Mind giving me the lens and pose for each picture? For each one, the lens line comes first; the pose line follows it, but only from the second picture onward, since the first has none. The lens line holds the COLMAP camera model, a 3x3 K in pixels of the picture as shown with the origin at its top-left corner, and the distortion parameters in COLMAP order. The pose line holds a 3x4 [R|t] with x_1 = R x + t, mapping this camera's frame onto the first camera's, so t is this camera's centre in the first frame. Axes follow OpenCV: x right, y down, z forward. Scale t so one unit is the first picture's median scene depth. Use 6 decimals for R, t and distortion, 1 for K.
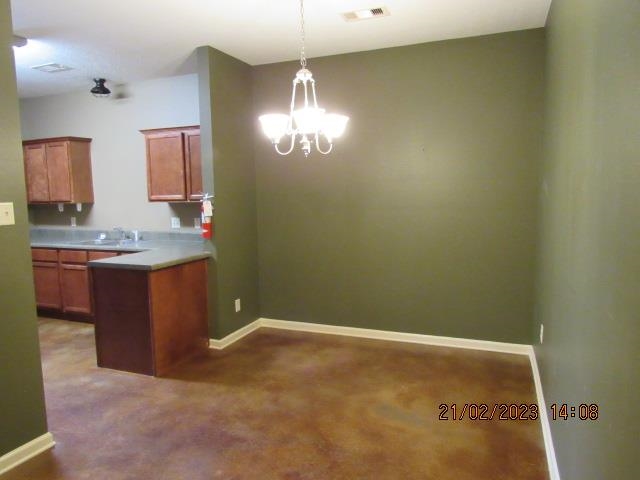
lens RADIAL K [[457.8, 0, 314.9], [0, 457.8, 244.3], [0, 0, 1]] dist [-0.005944, 0.009852]
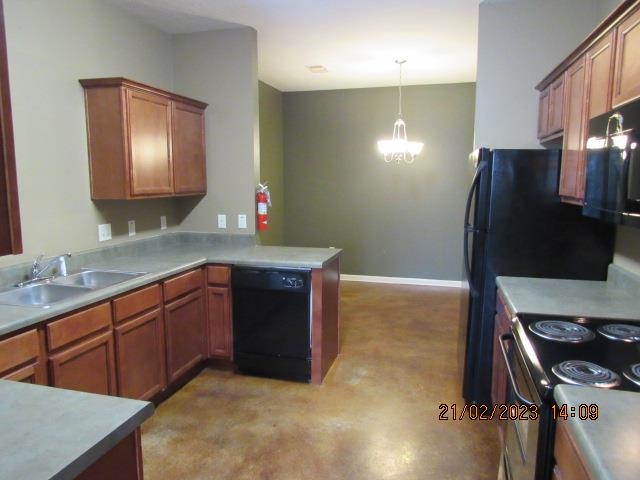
lens RADIAL K [[457.8, 0, 316.1], [0, 457.8, 237.6], [0, 0, 1]] dist [-0.005944, 0.009852]
pose [[-0.114078, -0.108755, 0.987501, -1.336429], [0.123068, 0.984787, 0.122673, -0.113725], [-0.985820, 0.135524, -0.098959, 1.093717]]
